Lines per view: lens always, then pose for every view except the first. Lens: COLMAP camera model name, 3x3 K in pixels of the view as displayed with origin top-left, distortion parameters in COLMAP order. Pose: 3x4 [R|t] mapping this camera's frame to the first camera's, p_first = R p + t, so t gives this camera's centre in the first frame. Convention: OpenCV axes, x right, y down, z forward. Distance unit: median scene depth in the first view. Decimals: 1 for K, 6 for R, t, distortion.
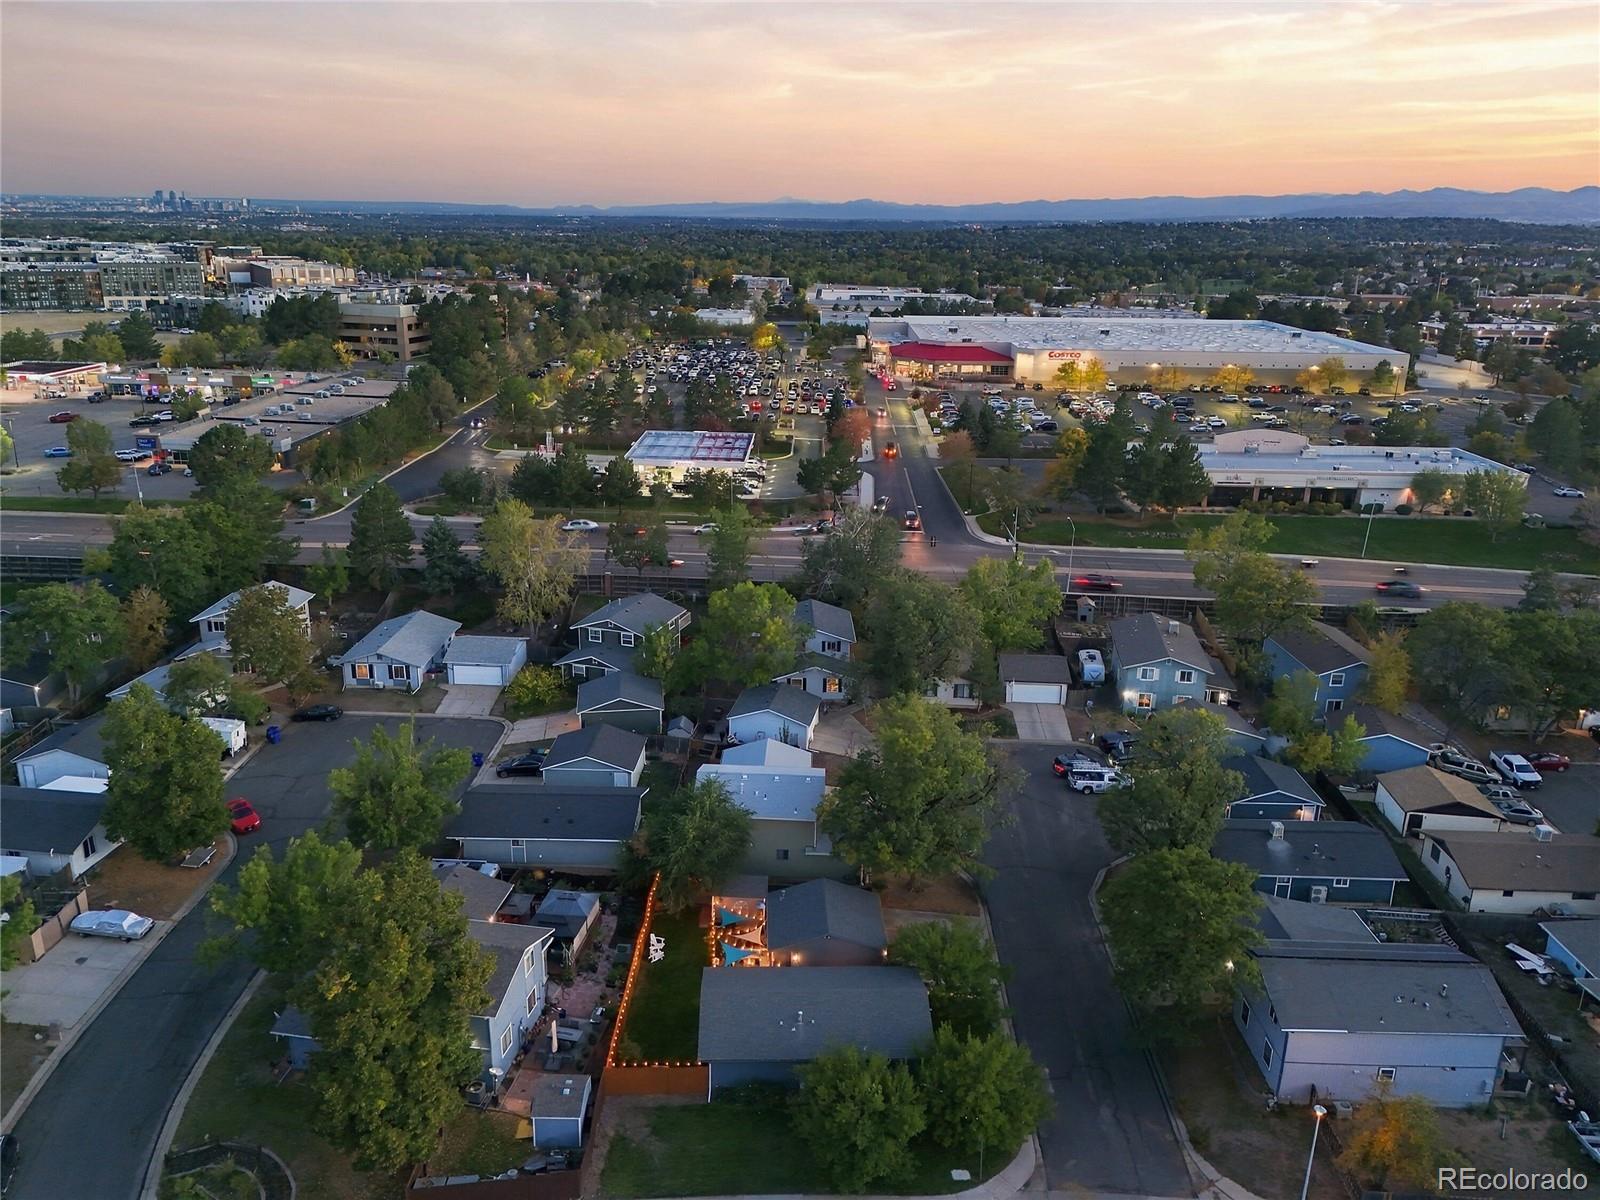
lens RADIAL K [[1188.7, 0, 824.7], [0, 1188.7, 607.3], [0, 0, 1]] dist [0.091697, -0.085860]
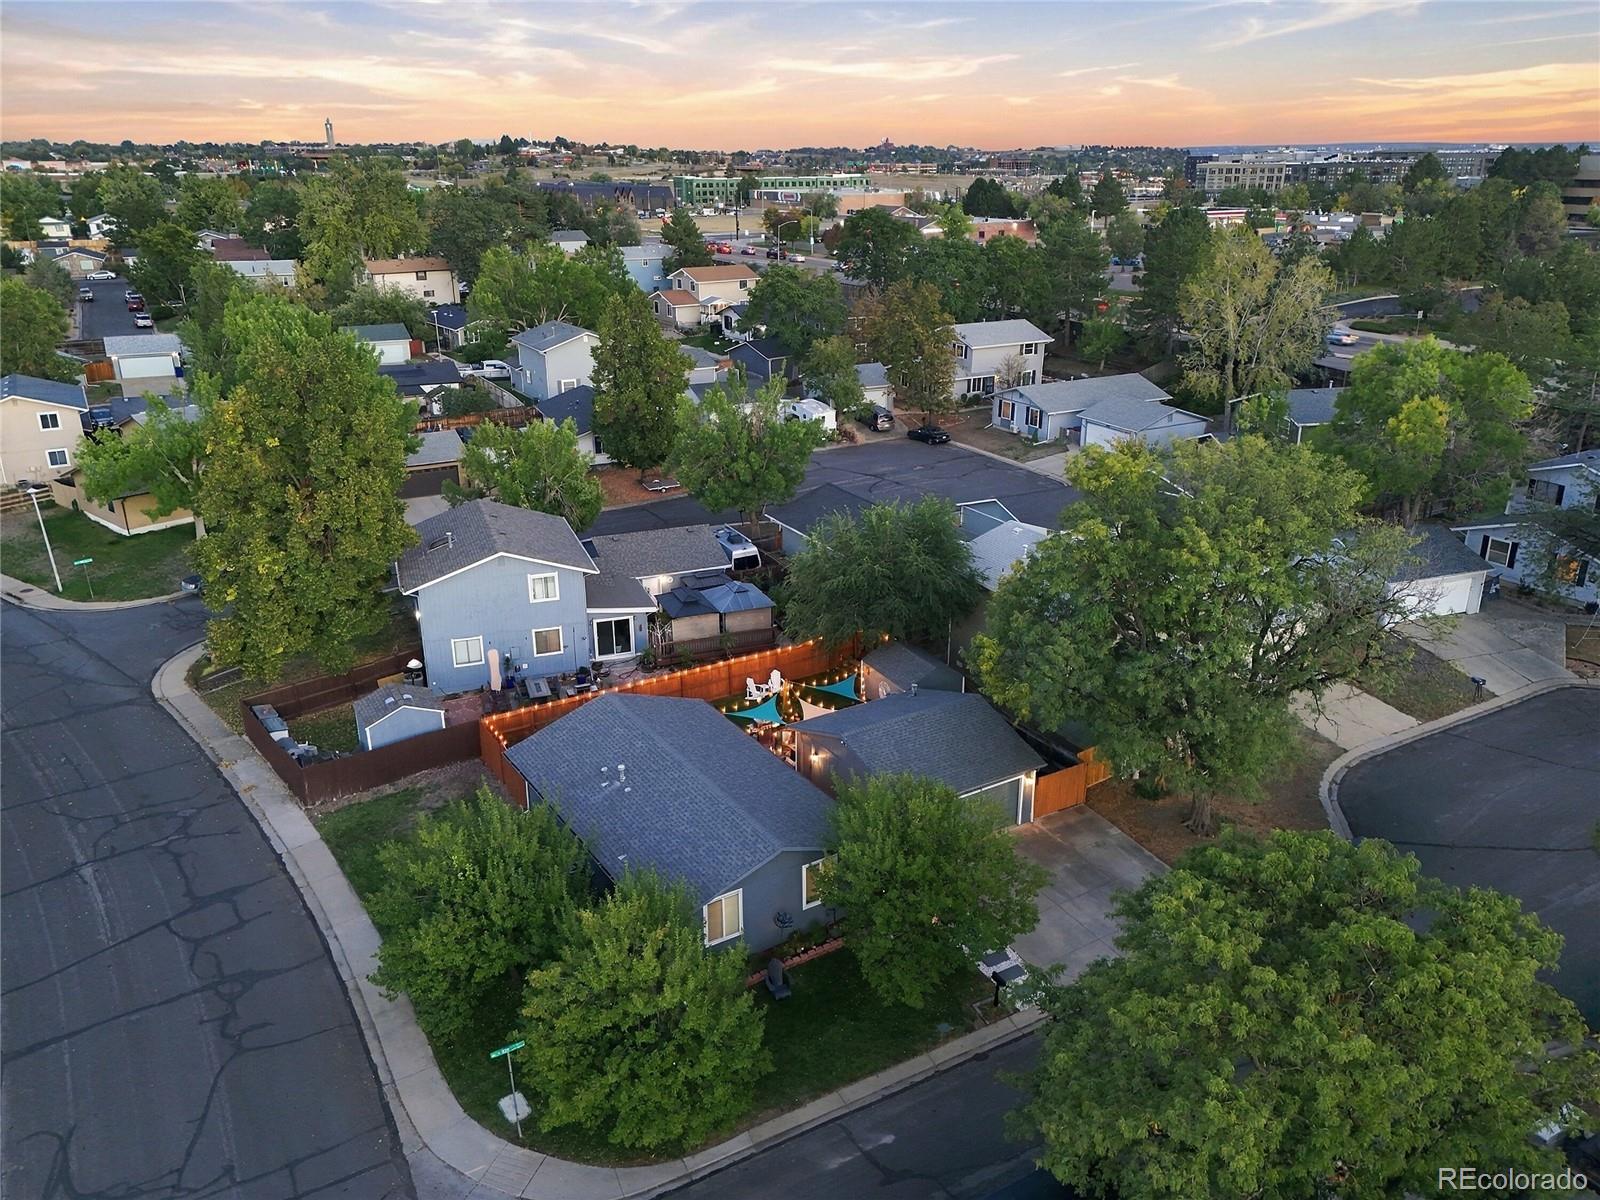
lens RADIAL K [[1188.7, 0, 824.7], [0, 1188.7, 607.3], [0, 0, 1]] dist [0.091697, -0.085860]
pose [[0.483764, 0.271483, -0.832027, 0.267277], [-0.249750, 0.953965, 0.166059, 0.068126], [0.838807, 0.127466, 0.529297, 0.390326]]
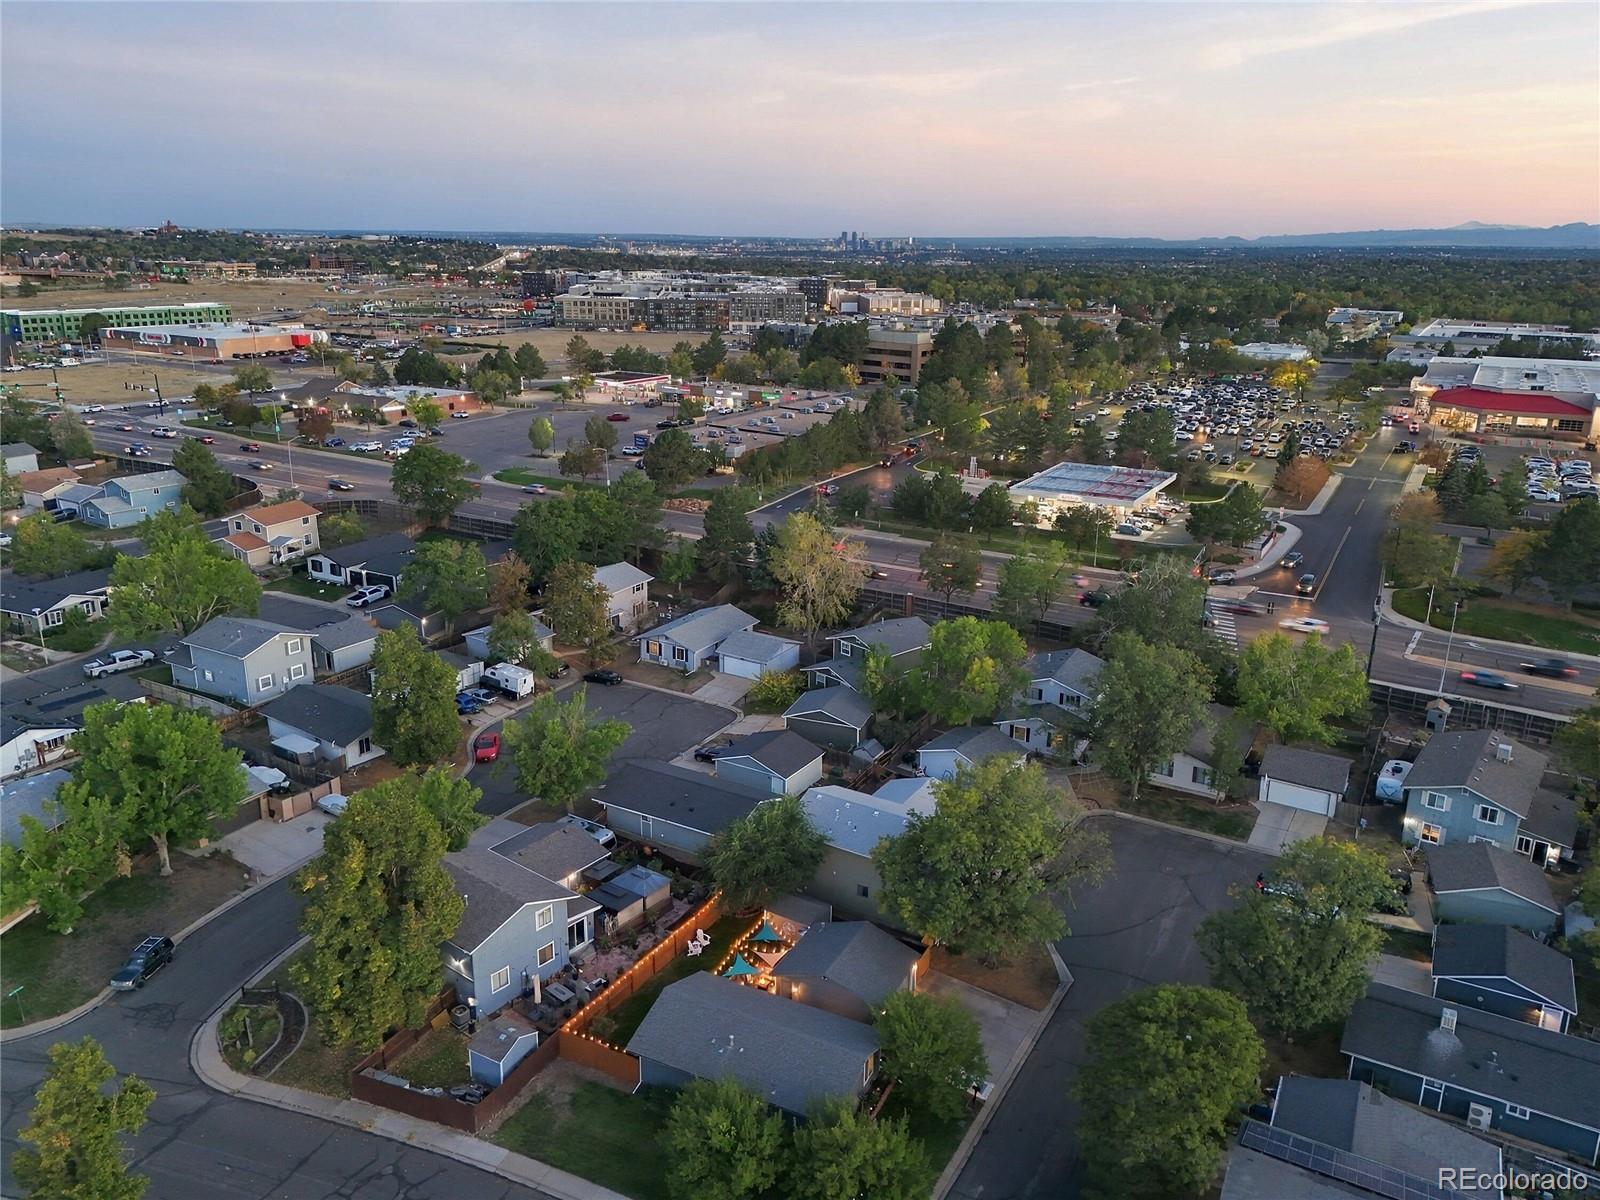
lens RADIAL K [[1188.7, 0, 824.7], [0, 1188.7, 607.3], [0, 0, 1]] dist [0.091697, -0.085860]
pose [[0.874148, 0.136981, -0.465941, 0.237673], [-0.148493, 0.988839, 0.012120, -0.019713], [0.462401, 0.058594, 0.884733, 0.067918]]
